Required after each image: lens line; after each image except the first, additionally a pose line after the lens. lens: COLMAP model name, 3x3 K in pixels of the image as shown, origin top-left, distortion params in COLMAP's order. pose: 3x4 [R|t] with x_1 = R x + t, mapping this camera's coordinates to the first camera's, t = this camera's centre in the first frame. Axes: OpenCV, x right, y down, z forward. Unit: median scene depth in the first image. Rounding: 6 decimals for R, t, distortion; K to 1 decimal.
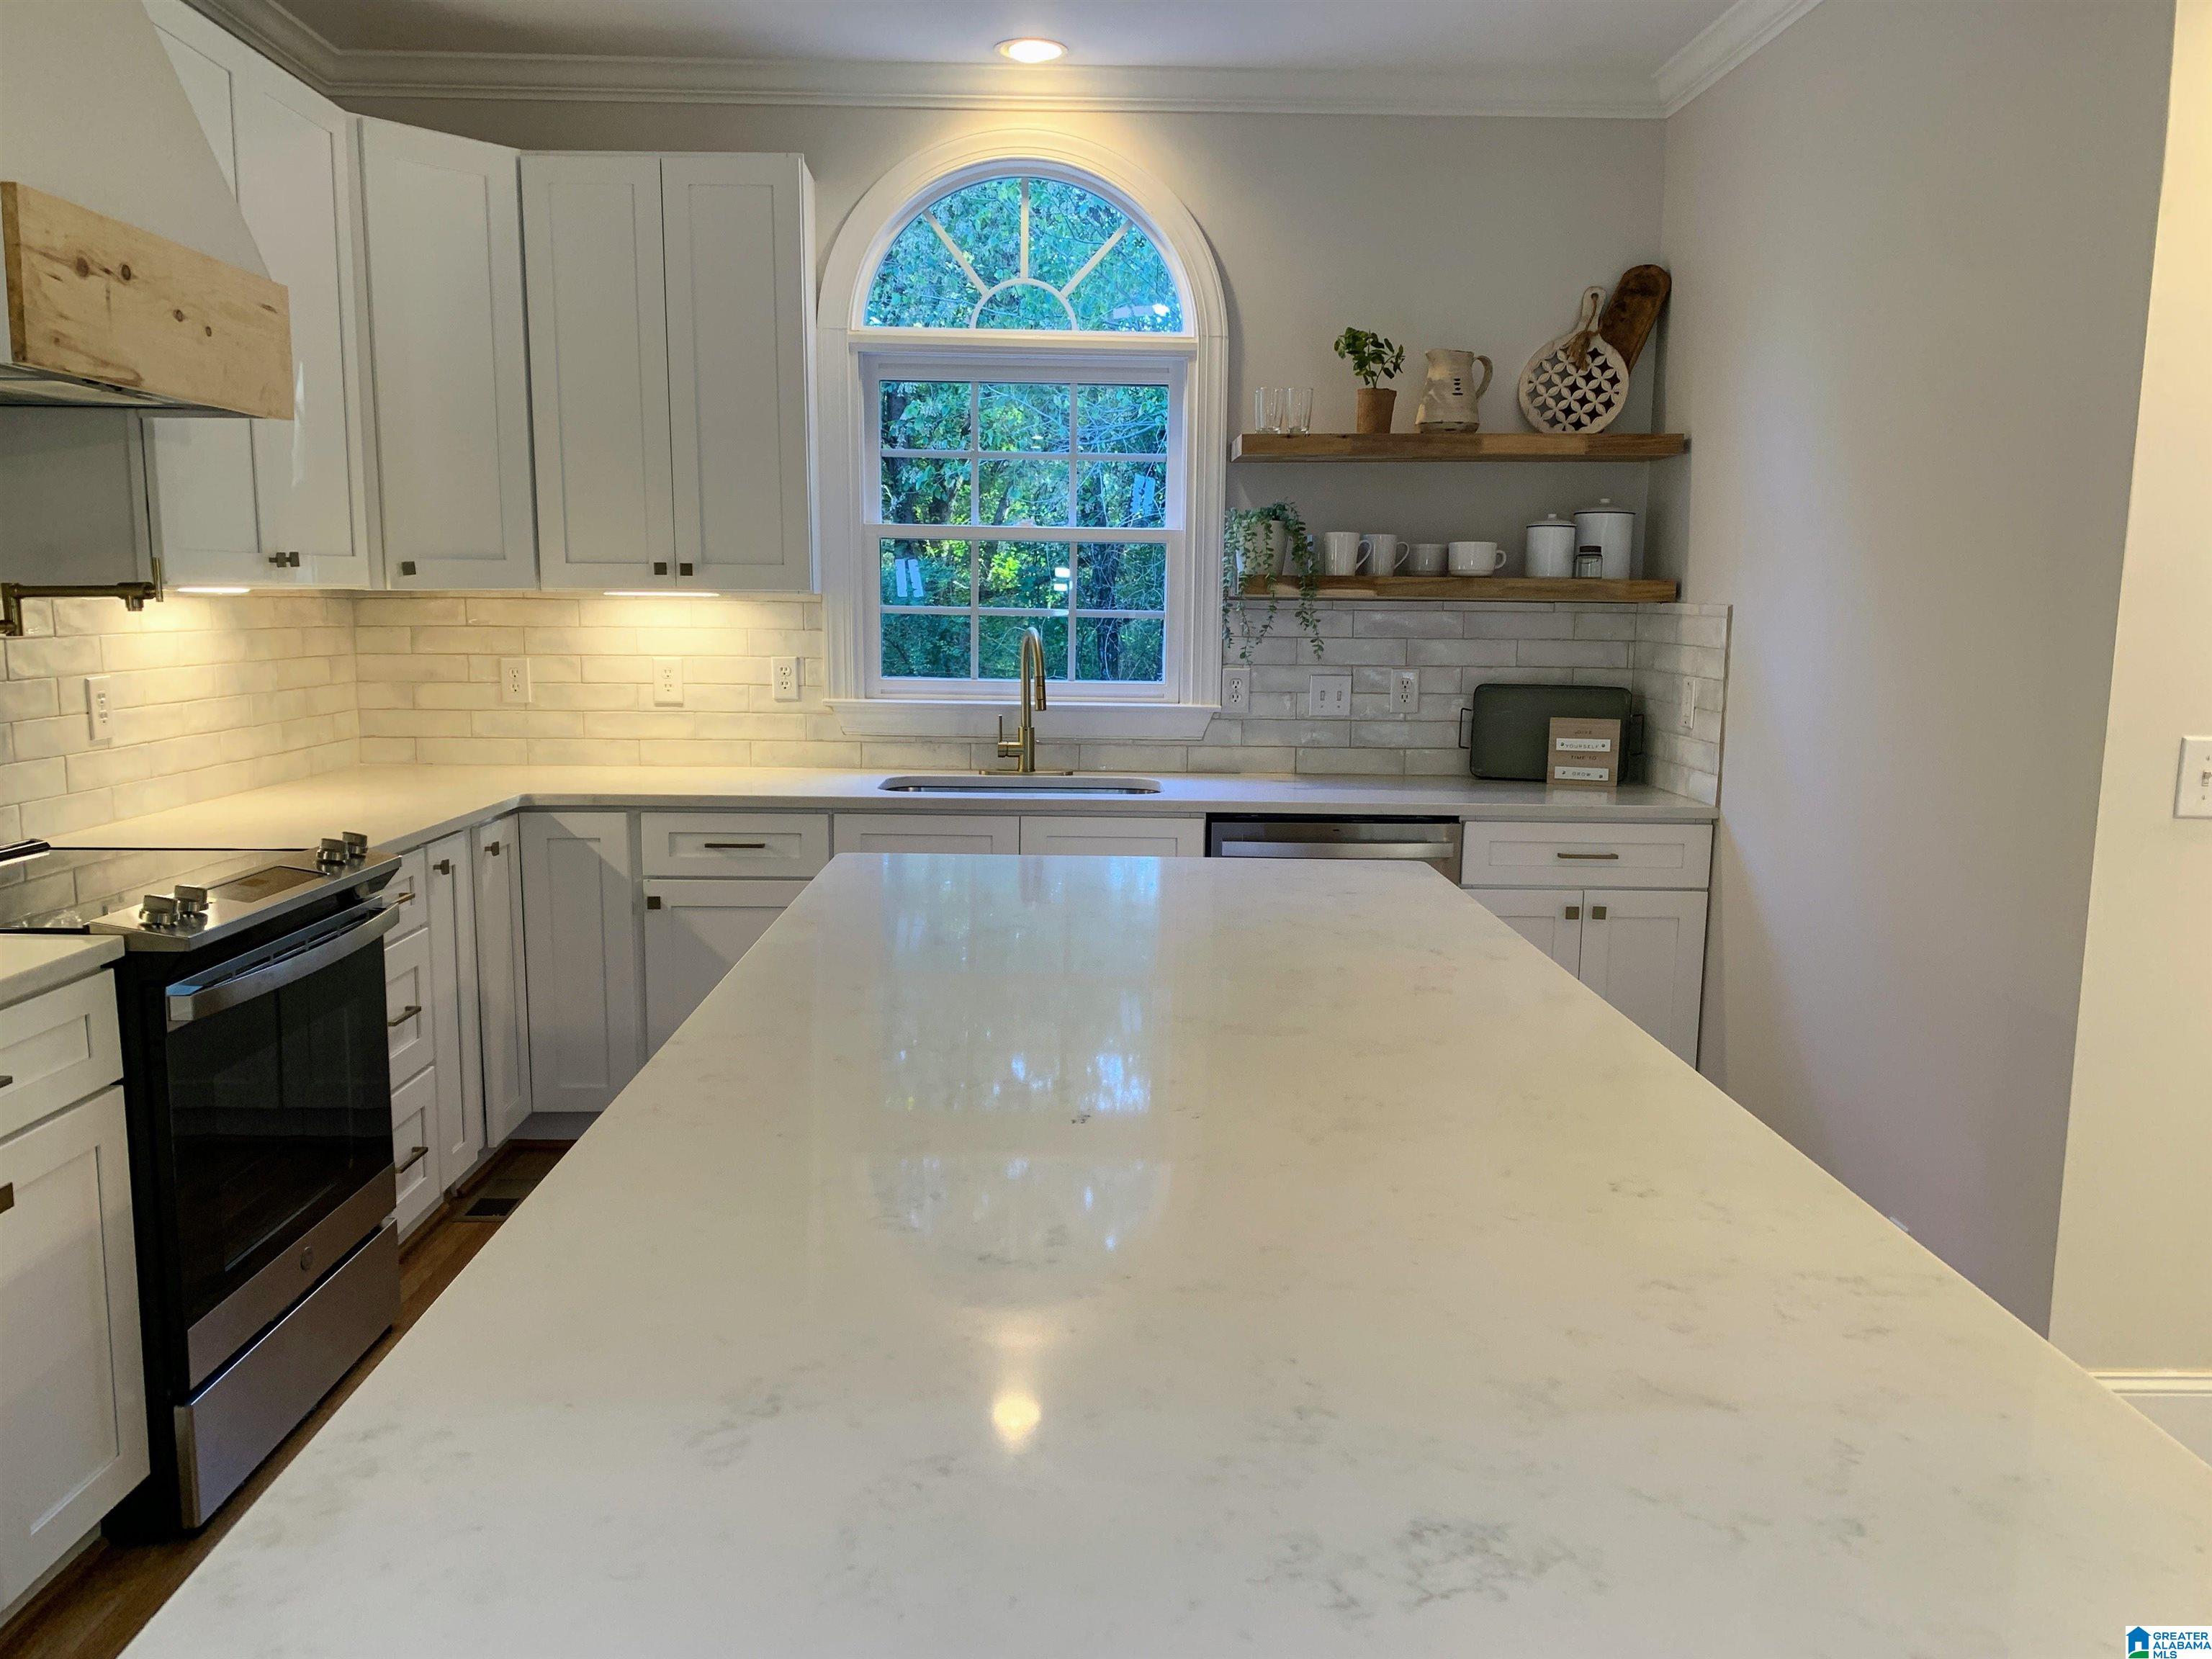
lens RADIAL K [[1691.4, 0, 1100.9], [0, 1691.4, 863.5], [0, 0, 1]] dist [0.046265, -0.051303]
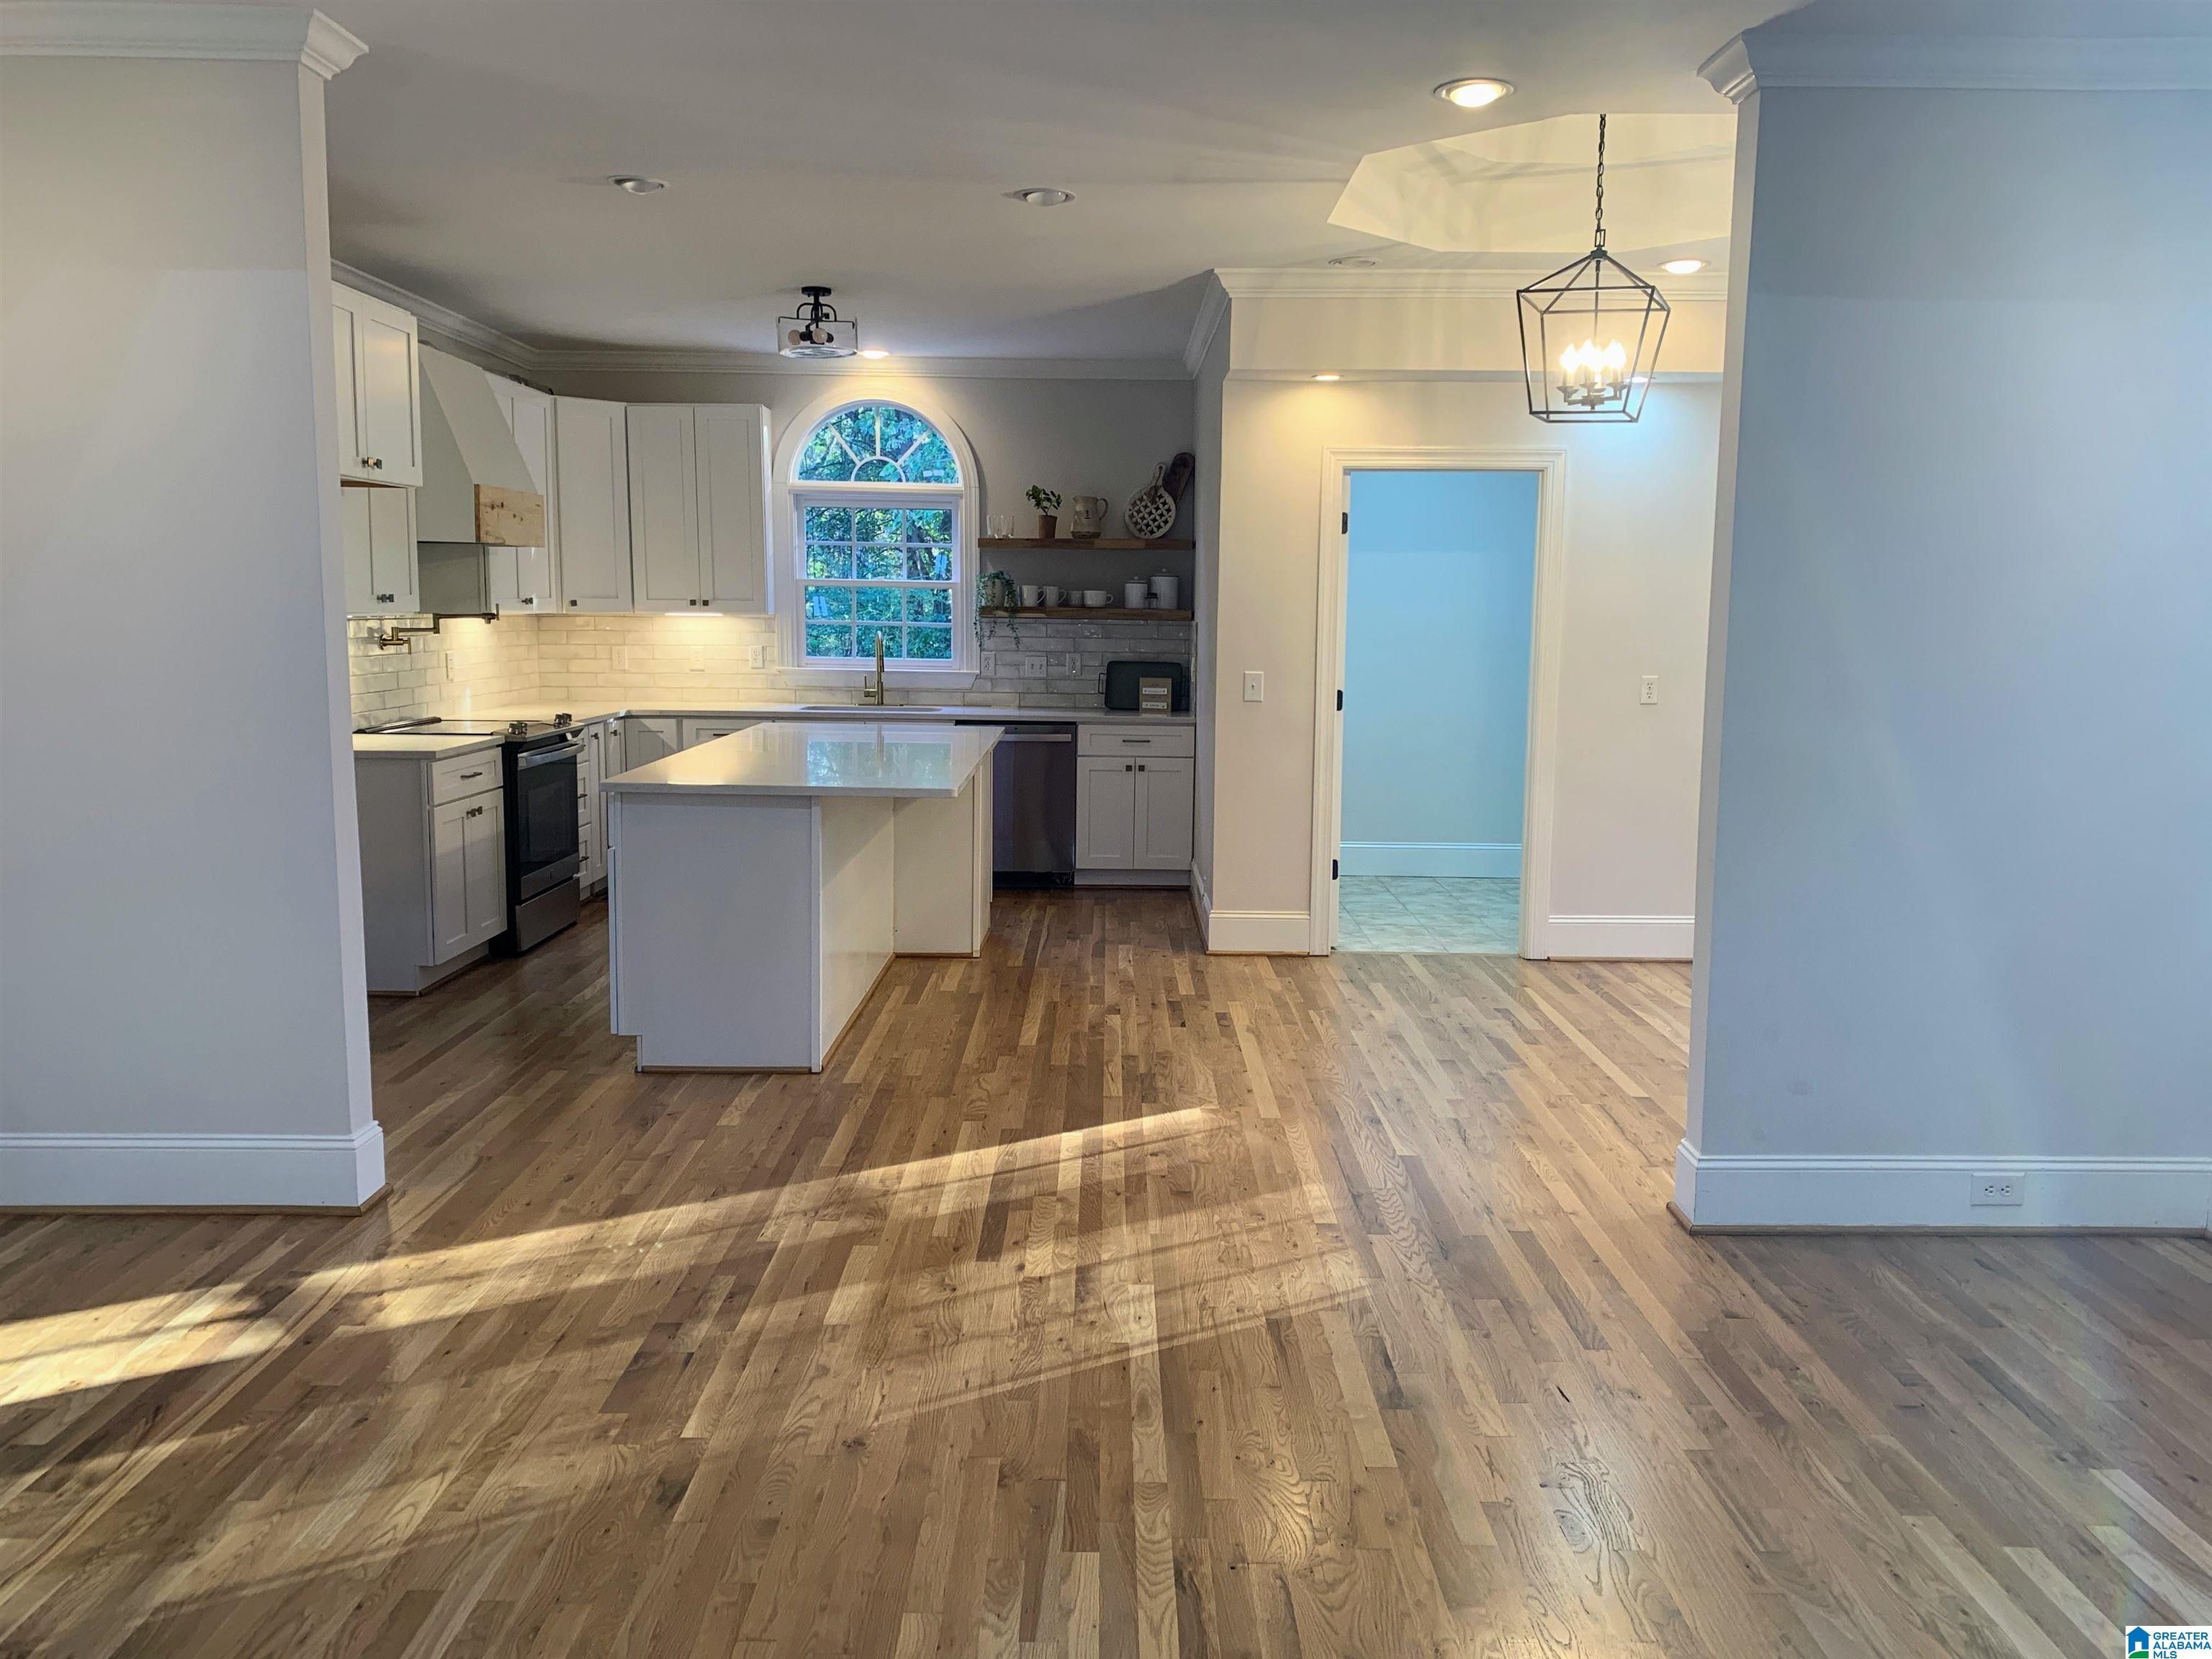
lens RADIAL K [[1691.4, 0, 1151.0], [0, 1691.4, 839.3], [0, 0, 1]] dist [0.046265, -0.051303]
pose [[0.999988, 0.001267, 0.004741, 0.270853], [-0.001179, 0.999831, -0.018371, 0.142441], [-0.004763, 0.018365, 0.999820, -0.997969]]
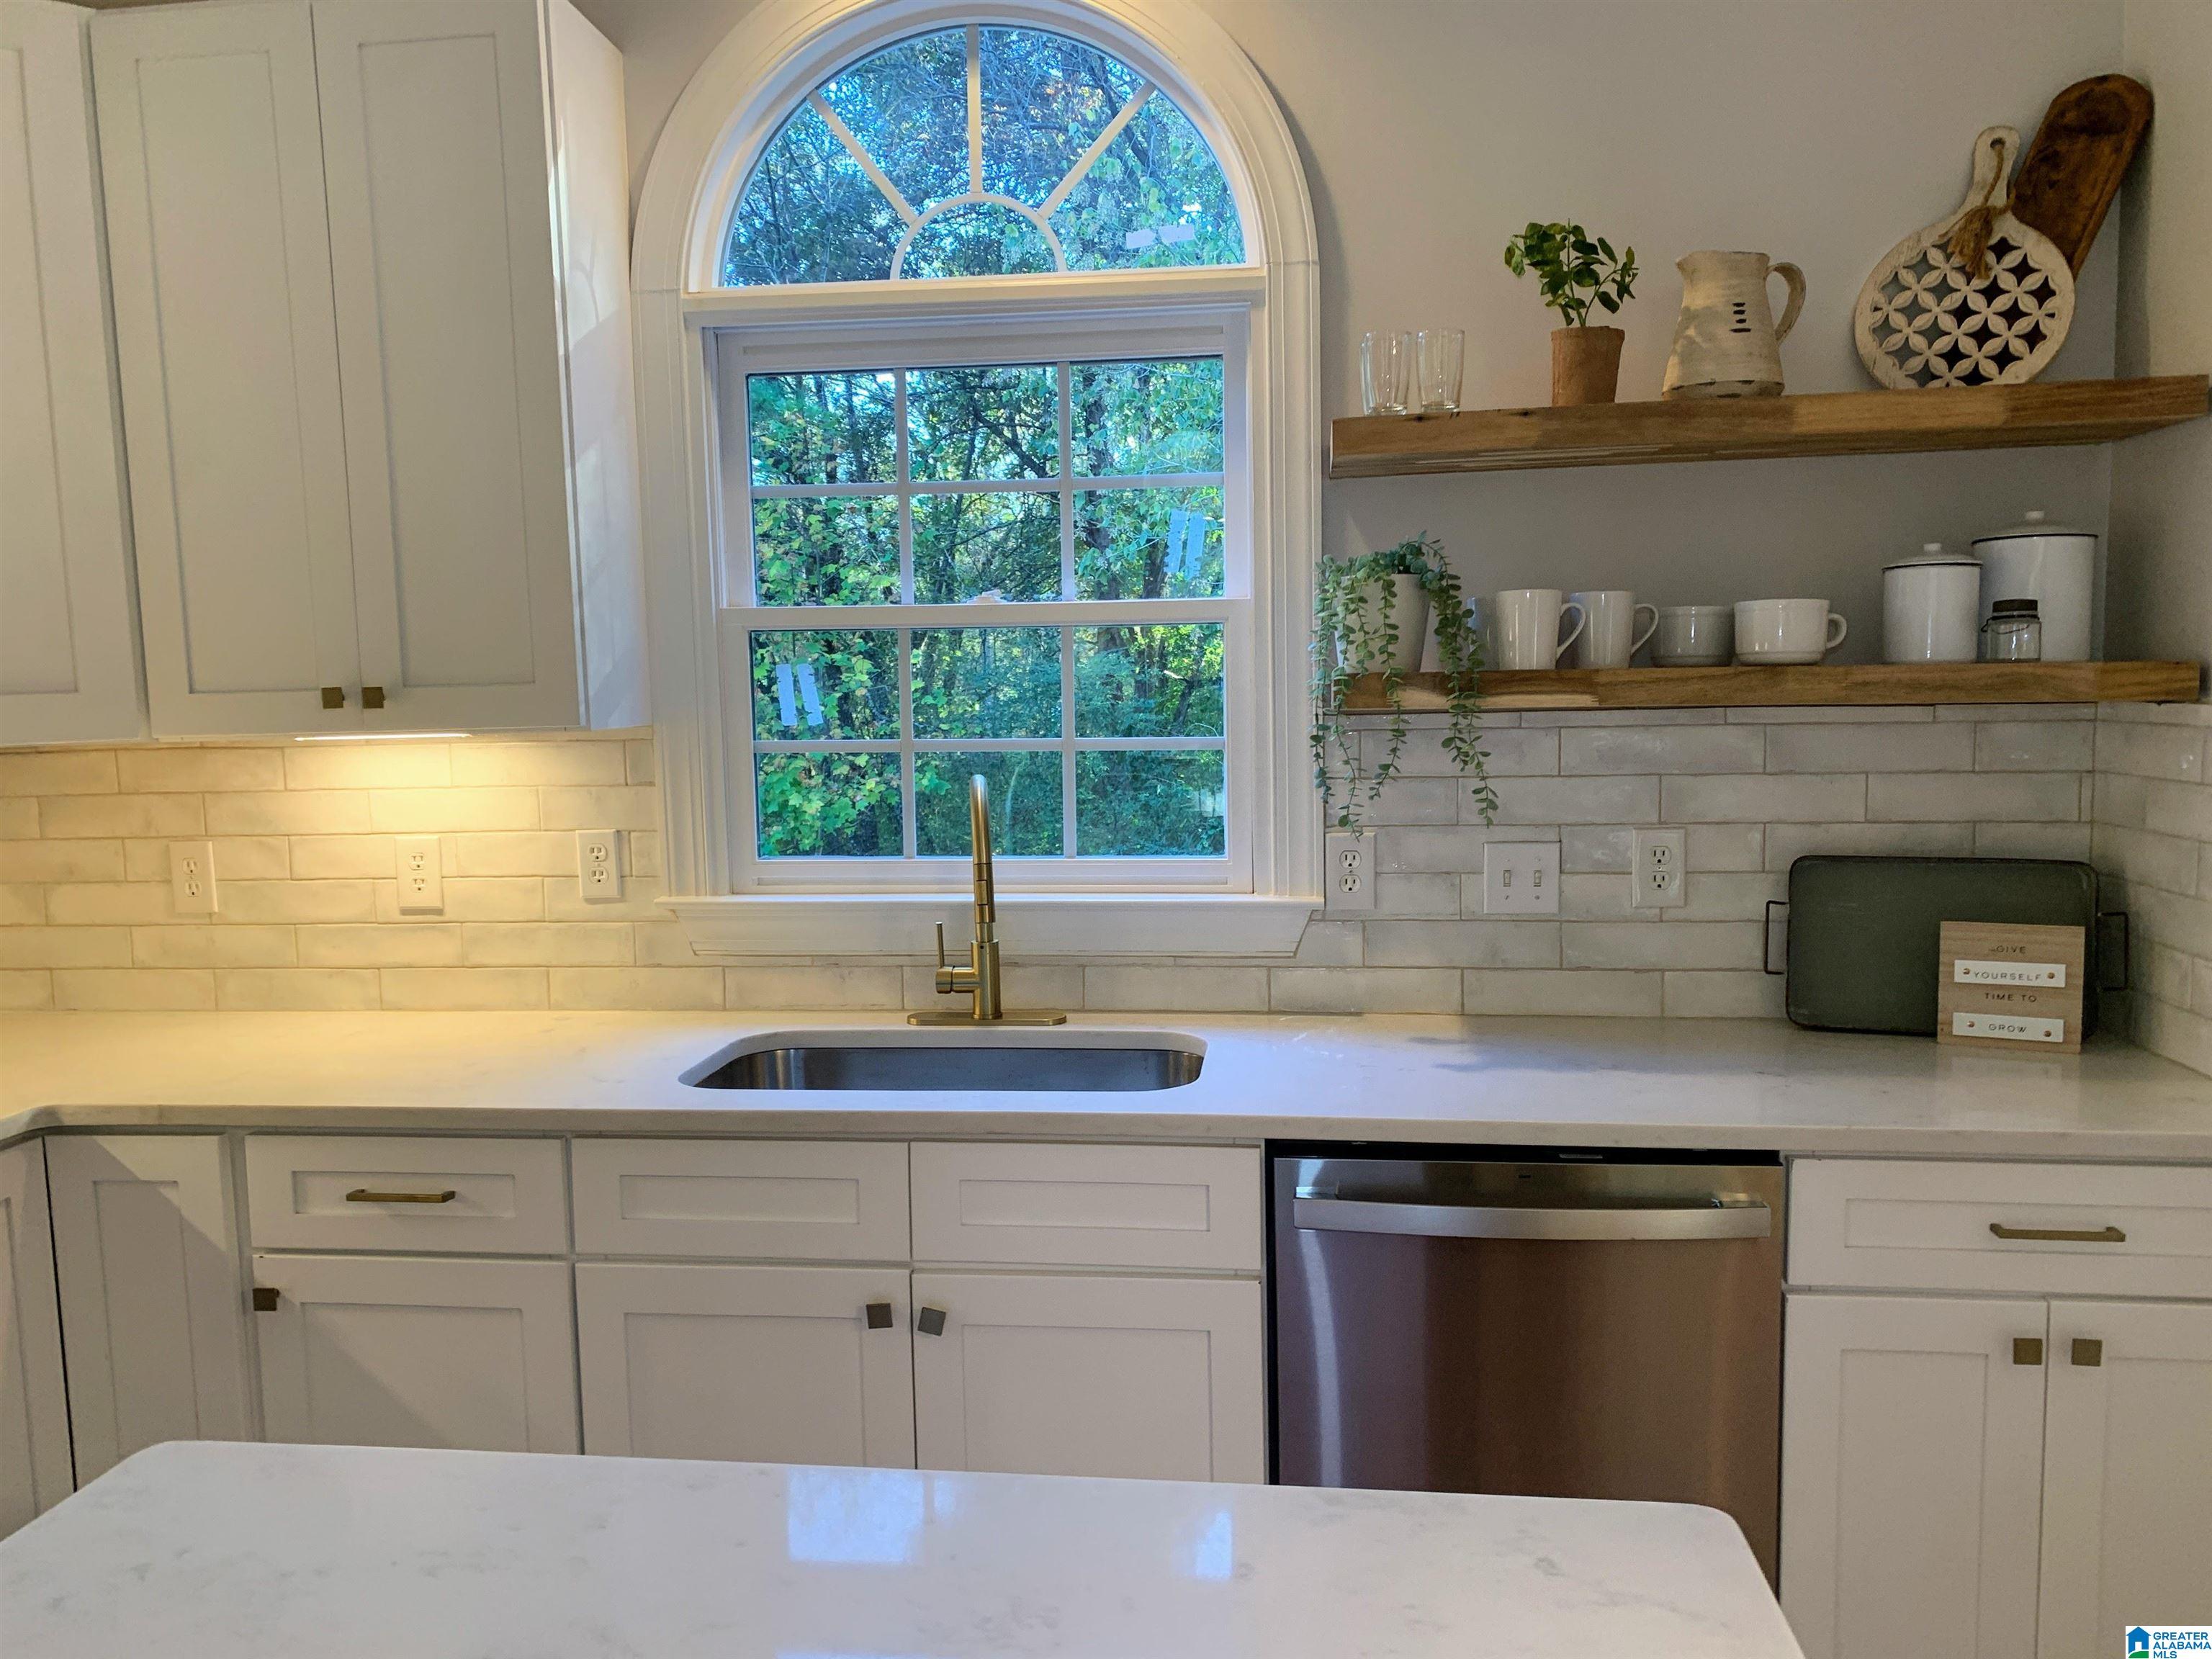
lens RADIAL K [[1691.4, 0, 1109.0], [0, 1691.4, 851.9], [0, 0, 1]] dist [0.046265, -0.051303]
pose [[0.990653, -0.017570, -0.135269, 0.079446], [0.010215, 0.998441, -0.054882, -0.081330], [0.136022, 0.052988, 0.989288, 0.436182]]
